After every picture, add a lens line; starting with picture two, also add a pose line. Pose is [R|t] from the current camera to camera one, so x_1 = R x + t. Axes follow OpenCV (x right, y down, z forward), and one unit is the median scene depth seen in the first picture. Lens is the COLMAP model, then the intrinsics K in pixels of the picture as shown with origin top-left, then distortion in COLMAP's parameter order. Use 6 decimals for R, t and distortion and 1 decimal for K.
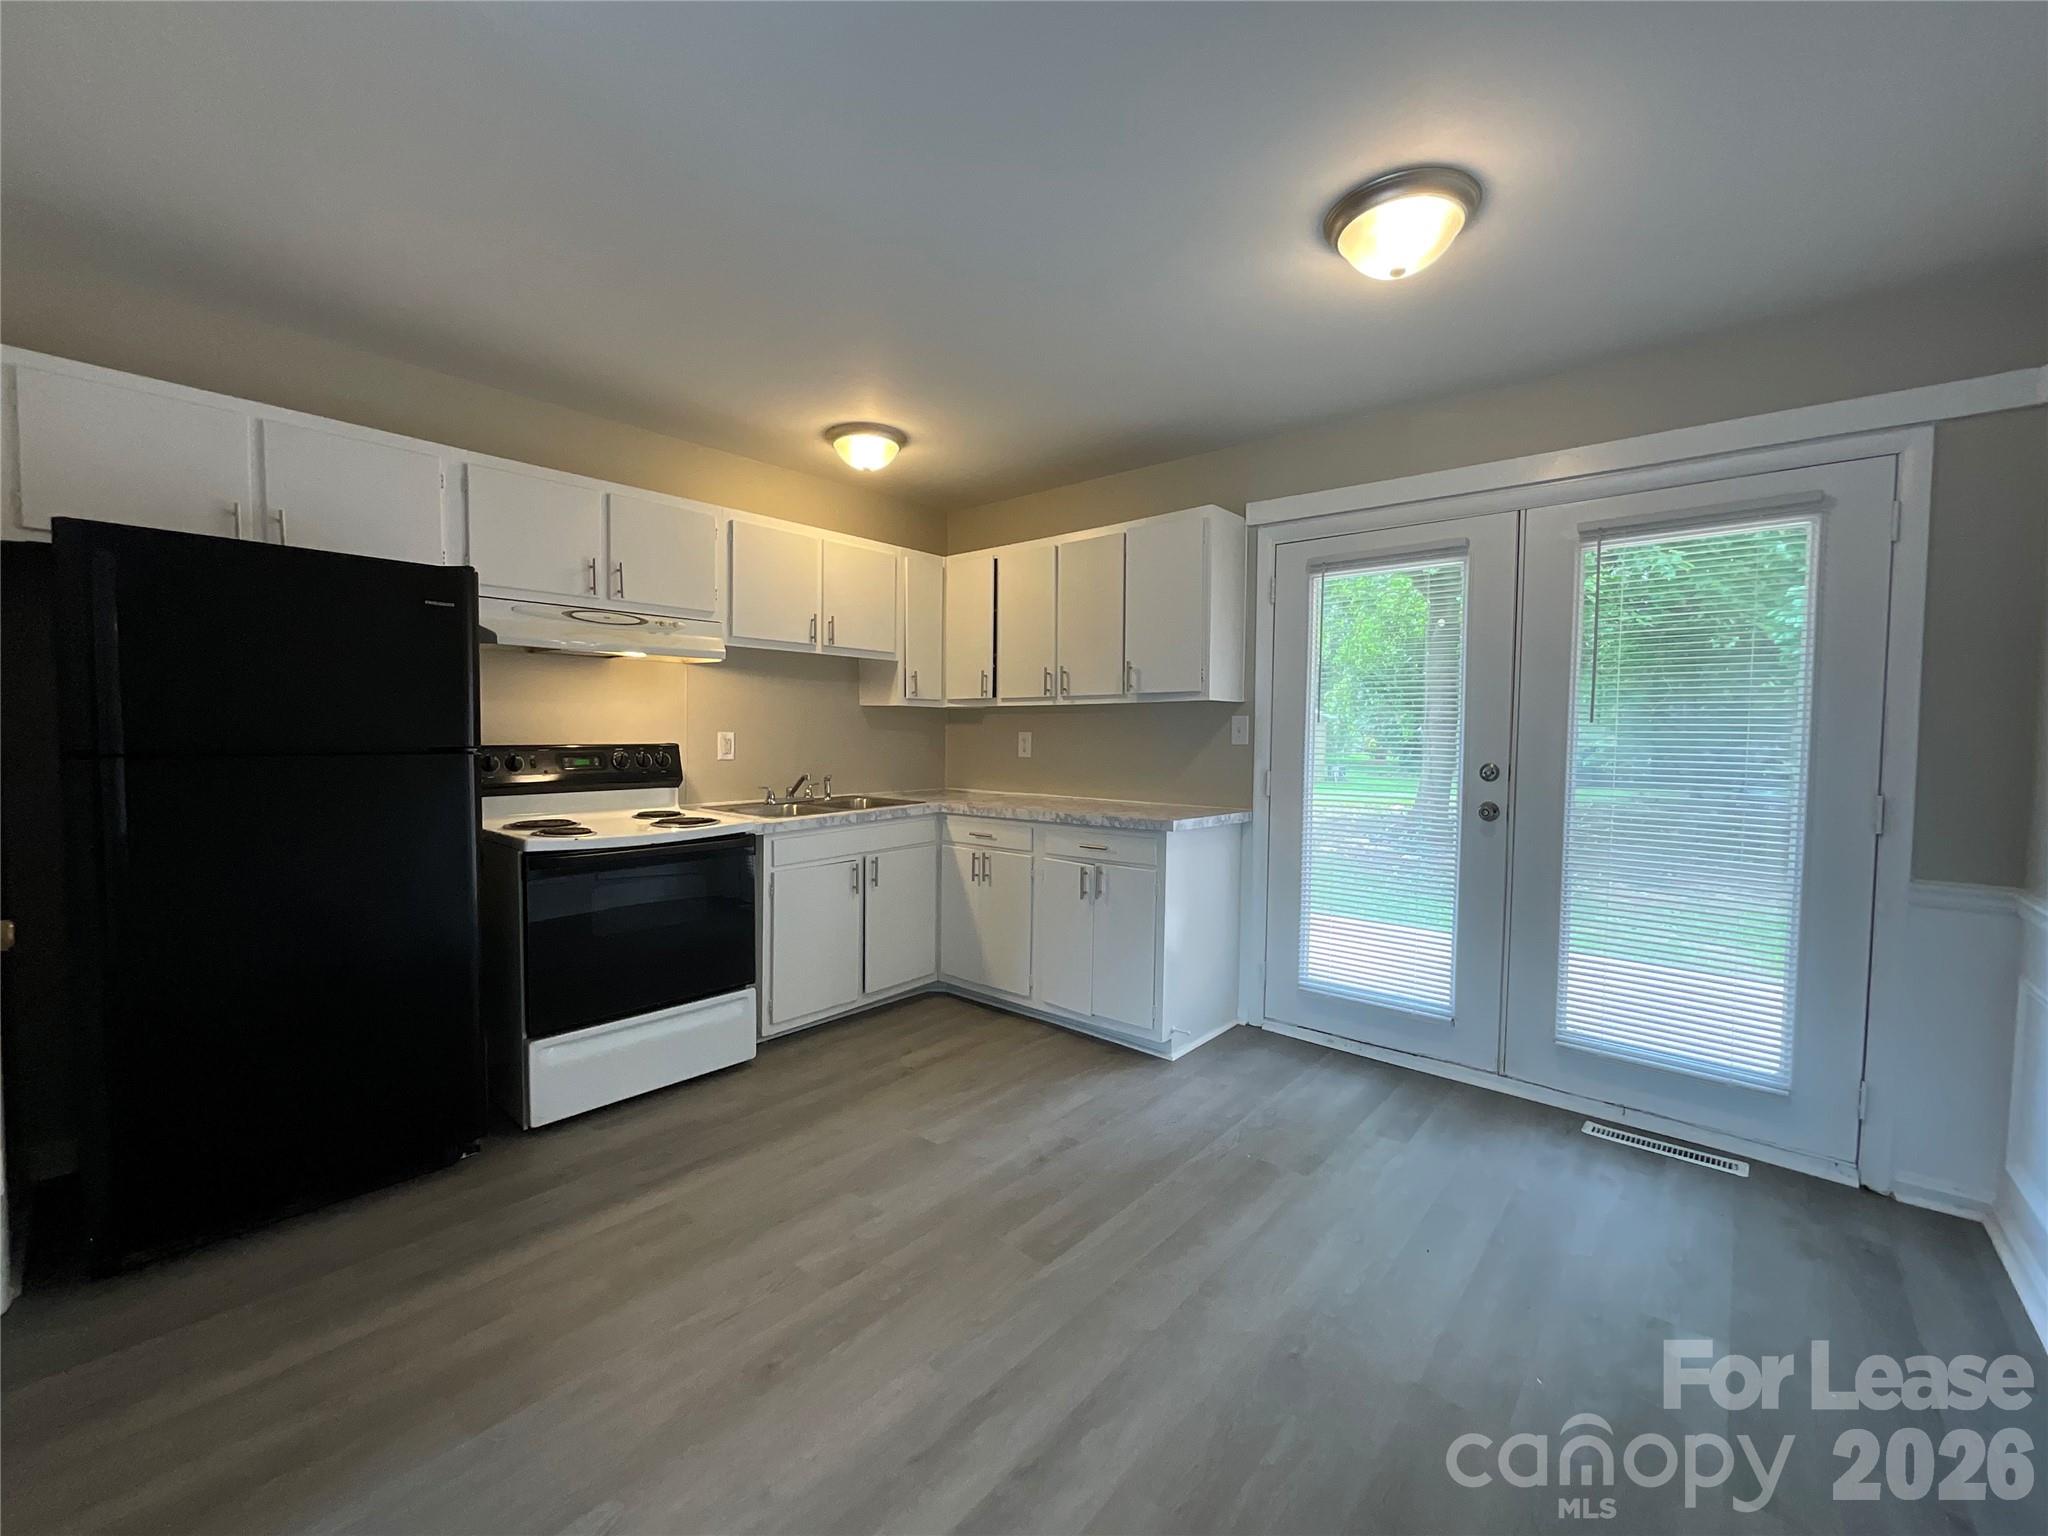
lens RADIAL K [[827.8, 0, 1028.5], [0, 827.8, 764.0], [0, 0, 1]] dist [-0.003366, -0.000076]
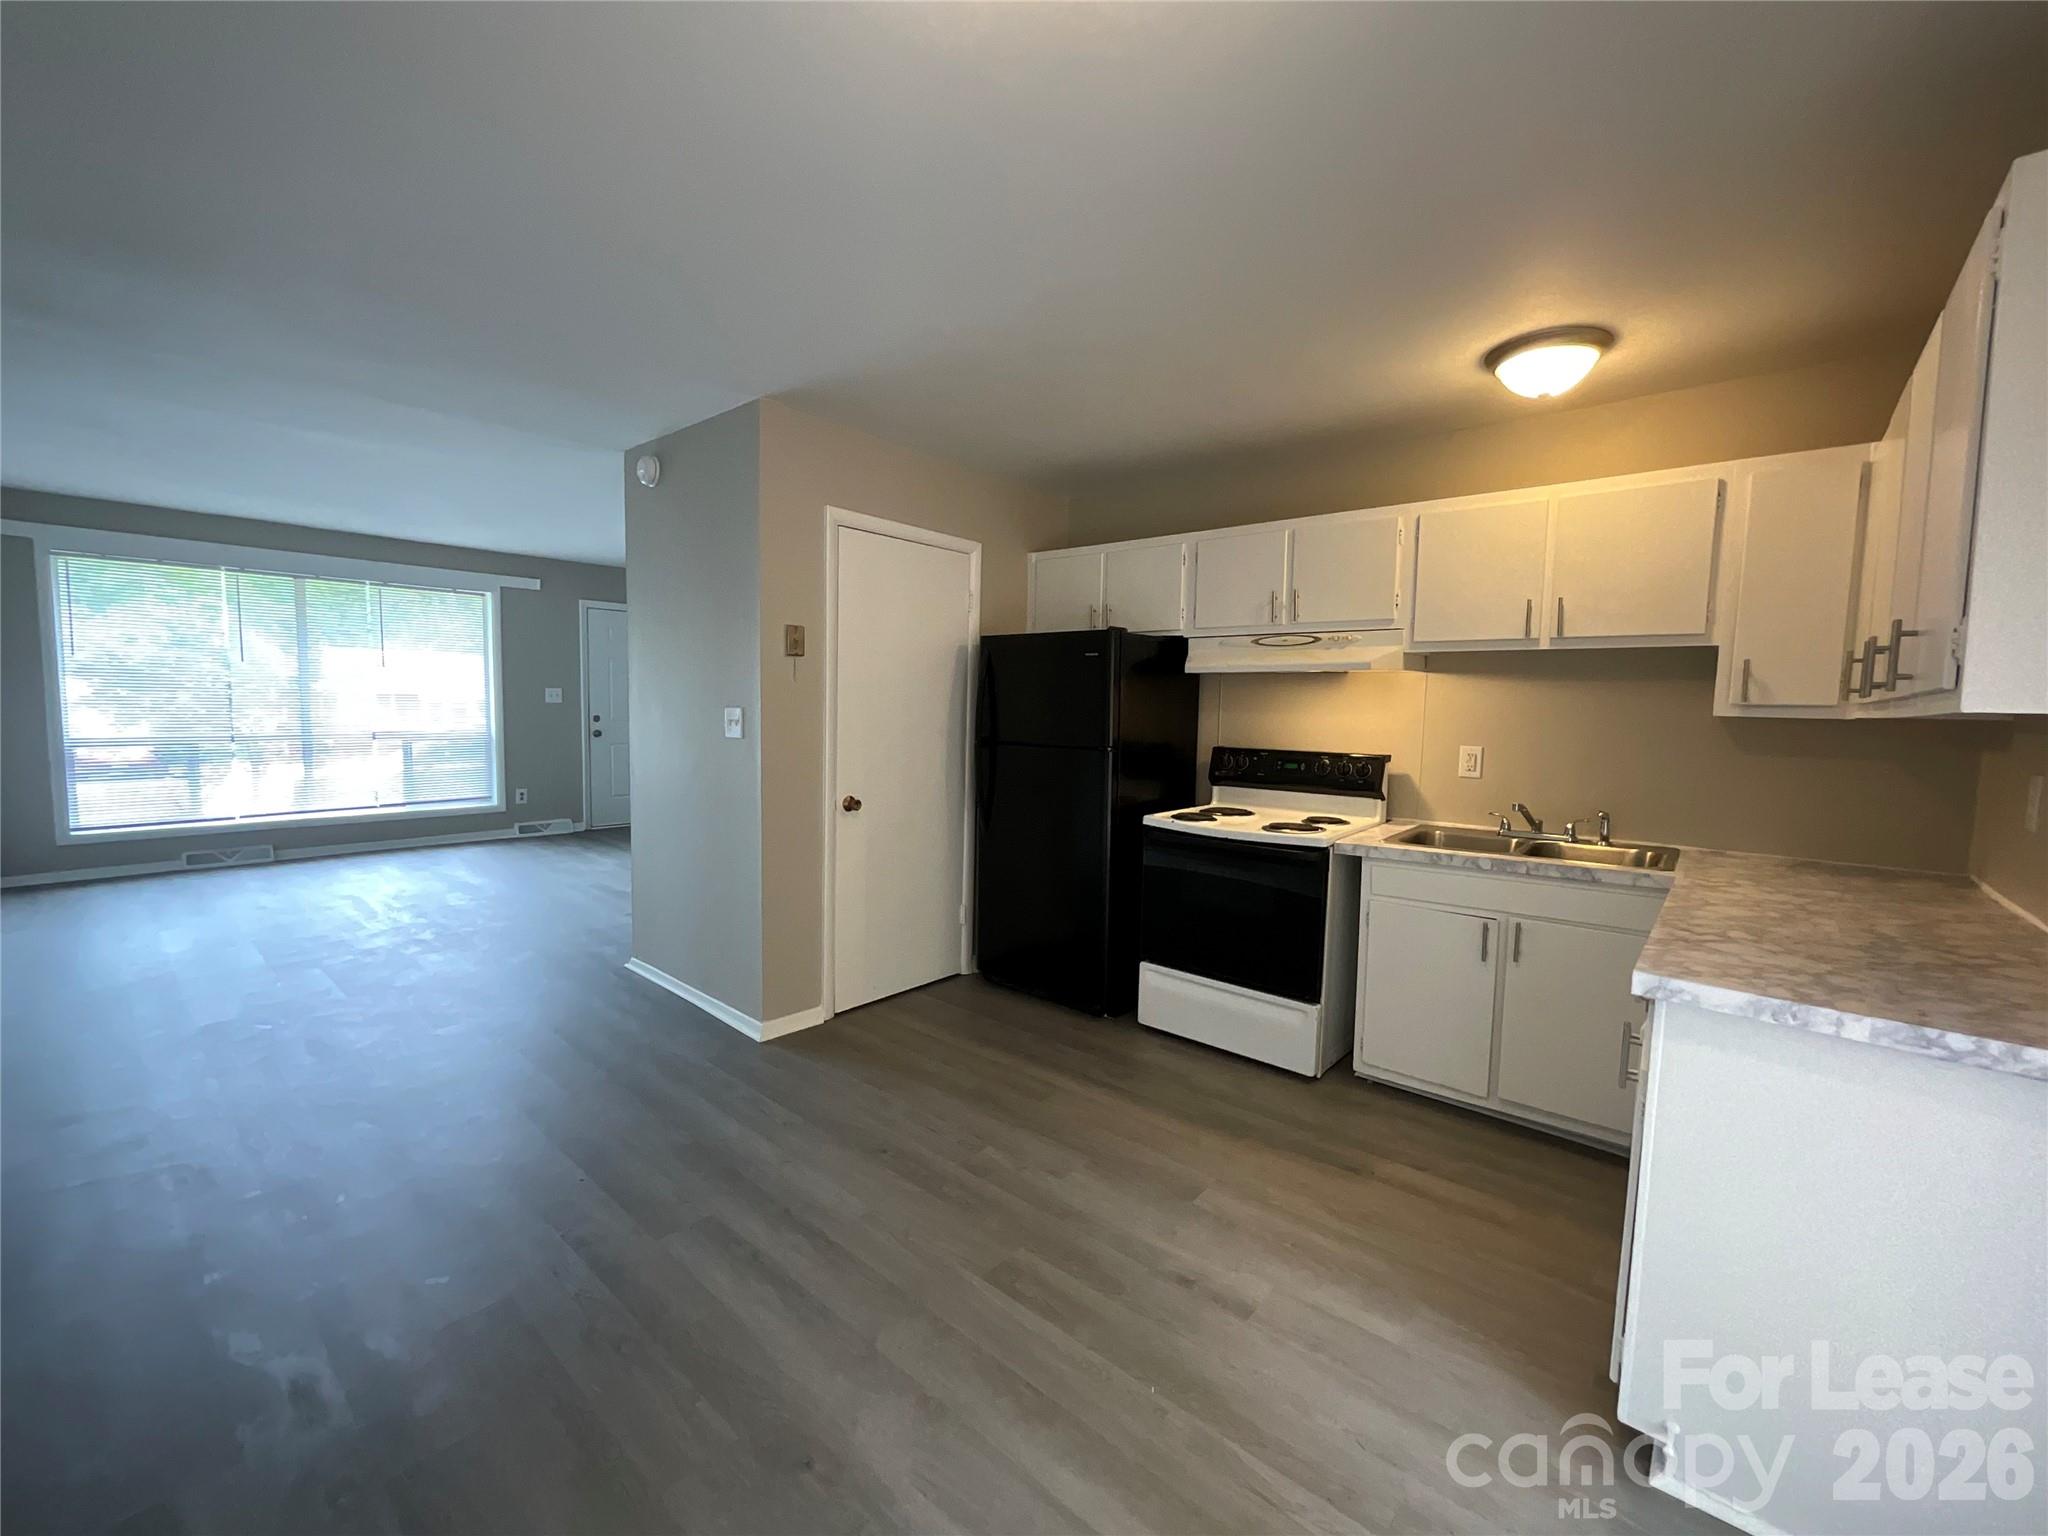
lens RADIAL K [[827.8, 0, 1028.5], [0, 827.8, 764.0], [0, 0, 1]] dist [-0.003366, -0.000076]
pose [[0.010919, 0.064697, -0.997845, 0.645135], [-0.060491, 0.996120, 0.063923, -0.059724], [0.998109, 0.059663, 0.014790, 0.650705]]
